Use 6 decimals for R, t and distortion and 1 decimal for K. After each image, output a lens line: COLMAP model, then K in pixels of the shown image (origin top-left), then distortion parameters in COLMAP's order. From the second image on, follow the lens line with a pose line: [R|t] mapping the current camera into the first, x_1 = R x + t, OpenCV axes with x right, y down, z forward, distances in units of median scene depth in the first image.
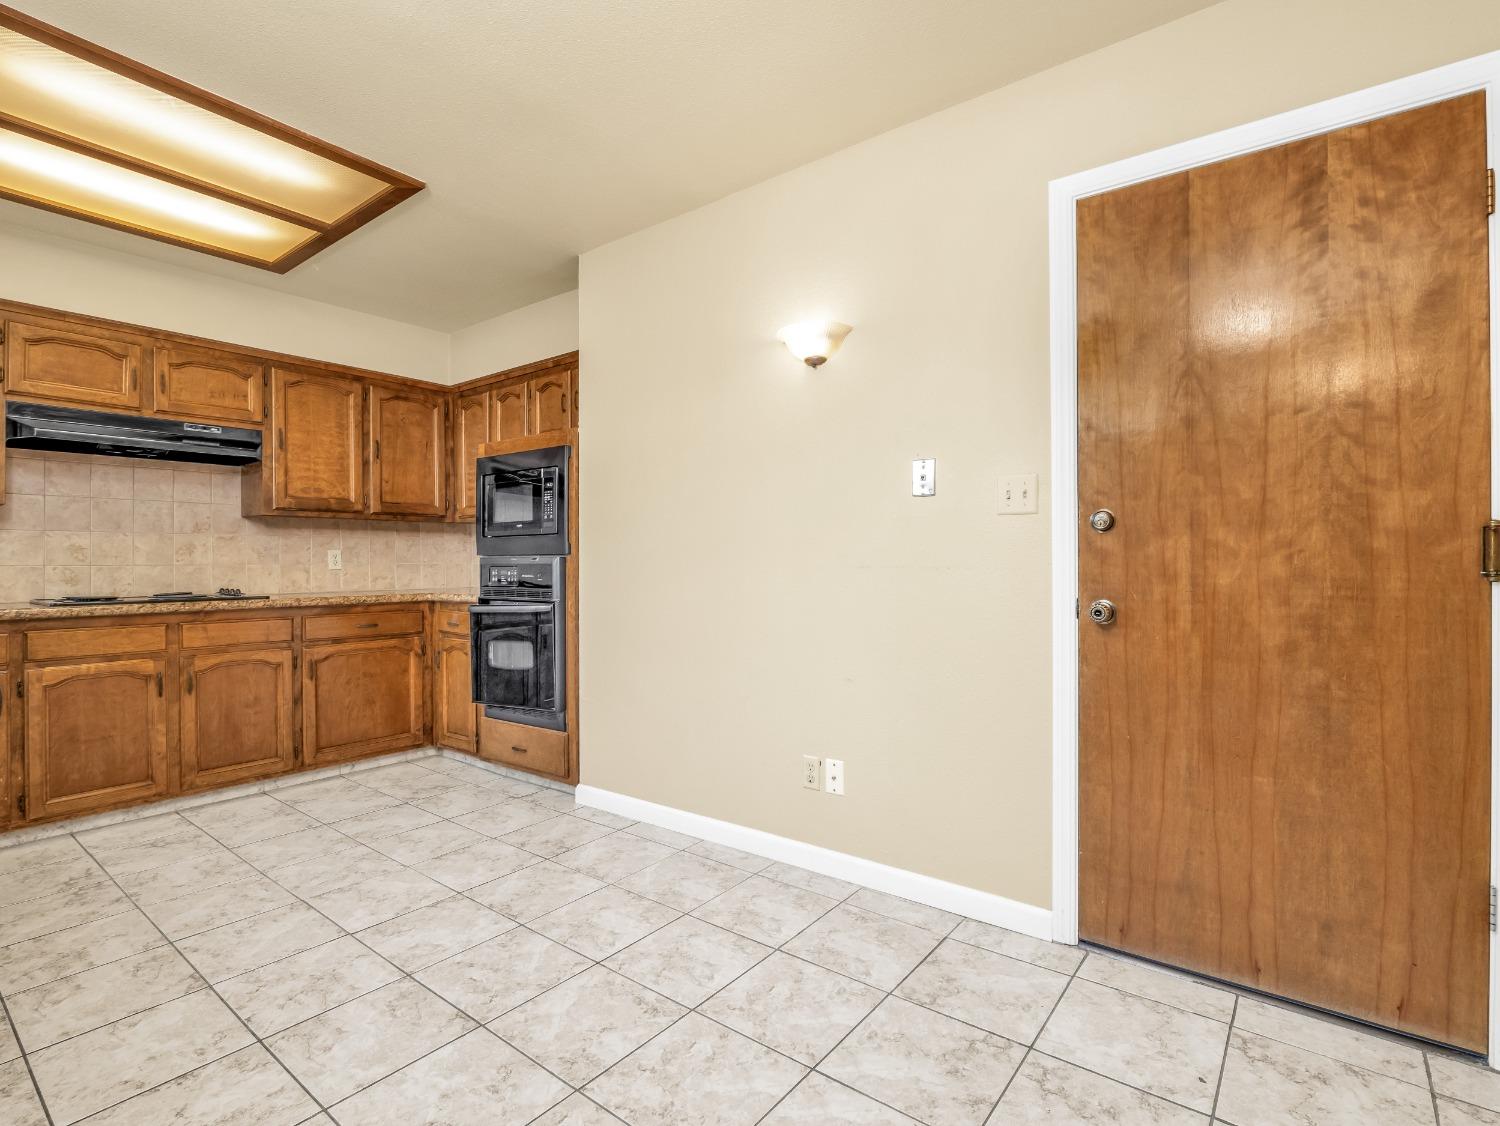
lens RADIAL K [[780.3, 0, 728.1], [0, 780.3, 563.2], [0, 0, 1]] dist [-0.017283, -0.000184]
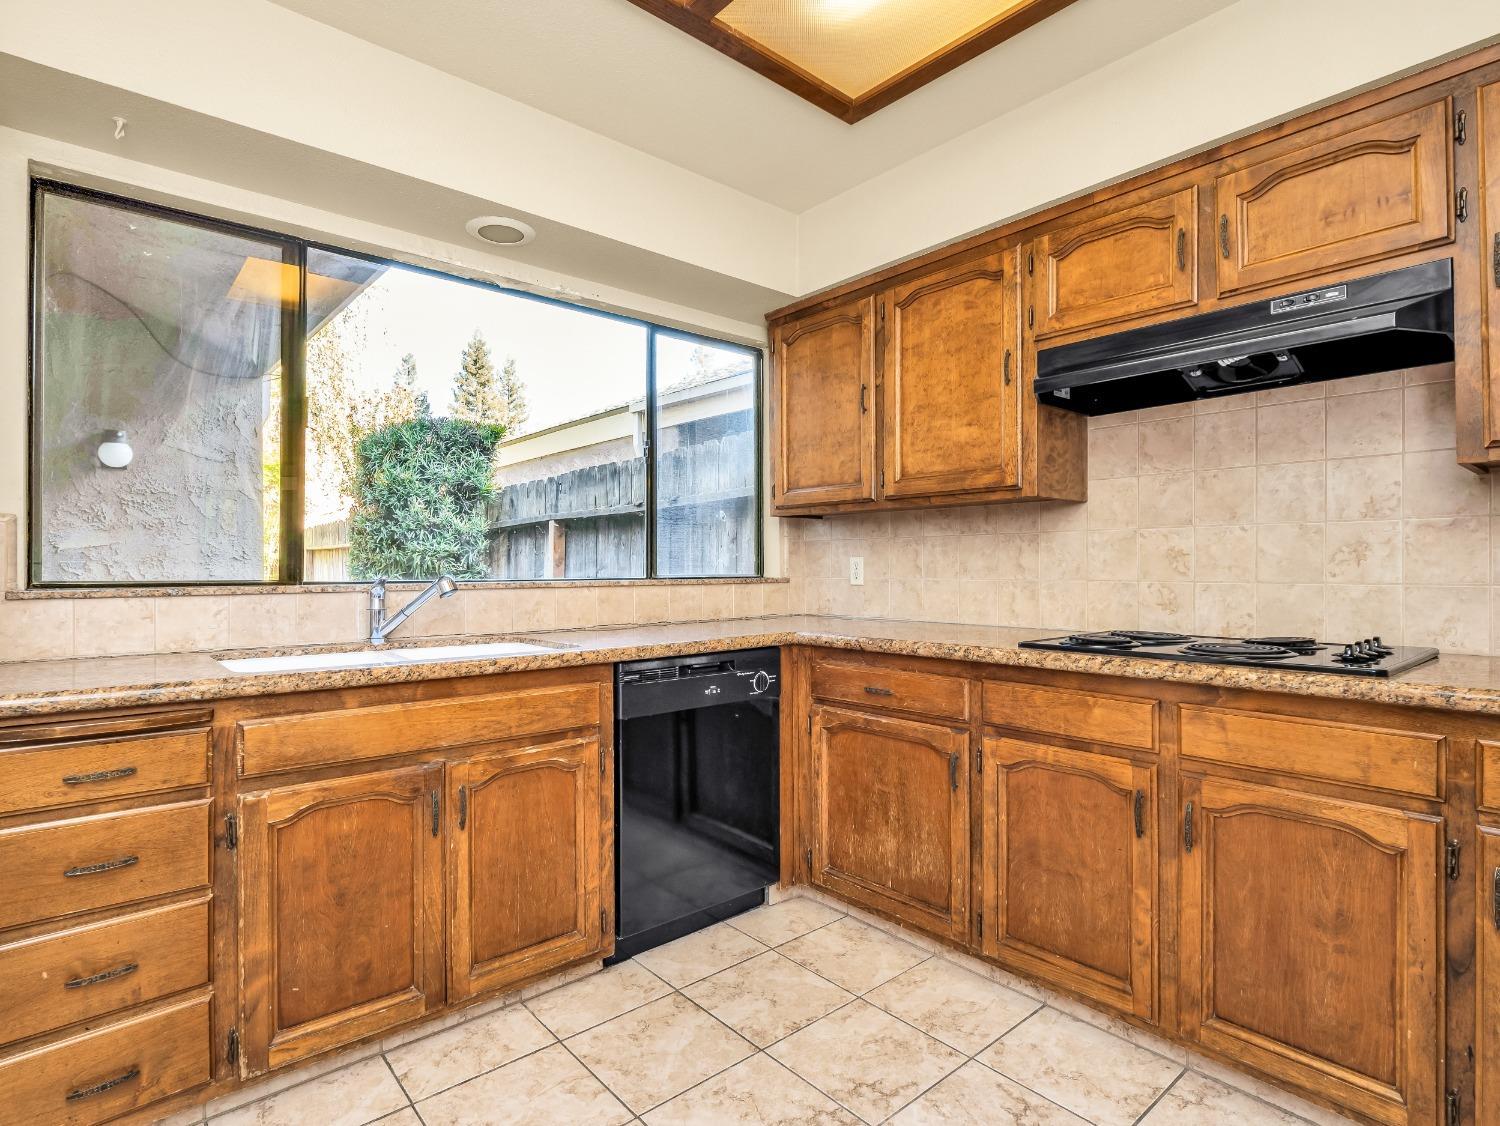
lens RADIAL K [[790.3, 0, 747.9], [0, 790.3, 567.6], [0, 0, 1]] dist [-0.014697, -0.000673]
pose [[-0.146178, 0.006065, -0.989240, -0.172497], [0.005813, 0.999969, 0.005272, -0.015436], [0.989241, -0.004980, -0.146209, 0.839285]]
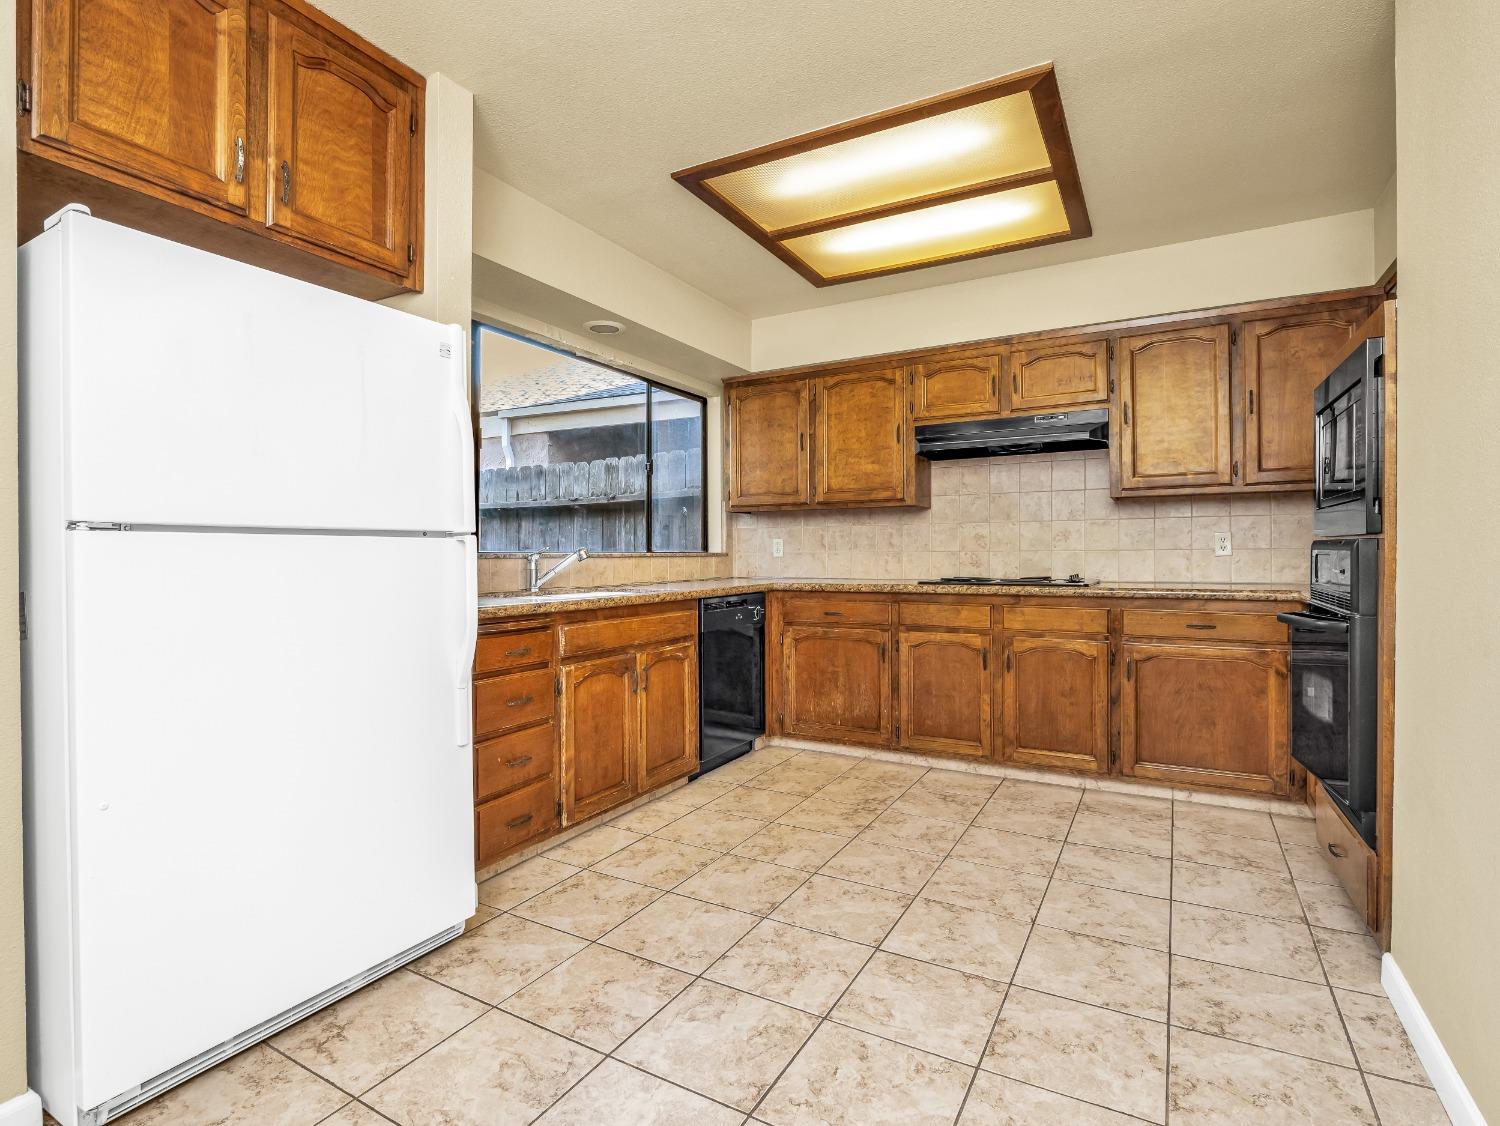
lens RADIAL K [[726.9, 0, 726.3], [0, 726.9, 557.7], [0, 0, 1]] dist [-0.013066, 0.000564]
pose [[0.154684, 0.010332, -0.987910, 0.241163], [0.004802, 0.999926, 0.011210, -0.001611], [0.987952, -0.006478, 0.154623, 0.487265]]
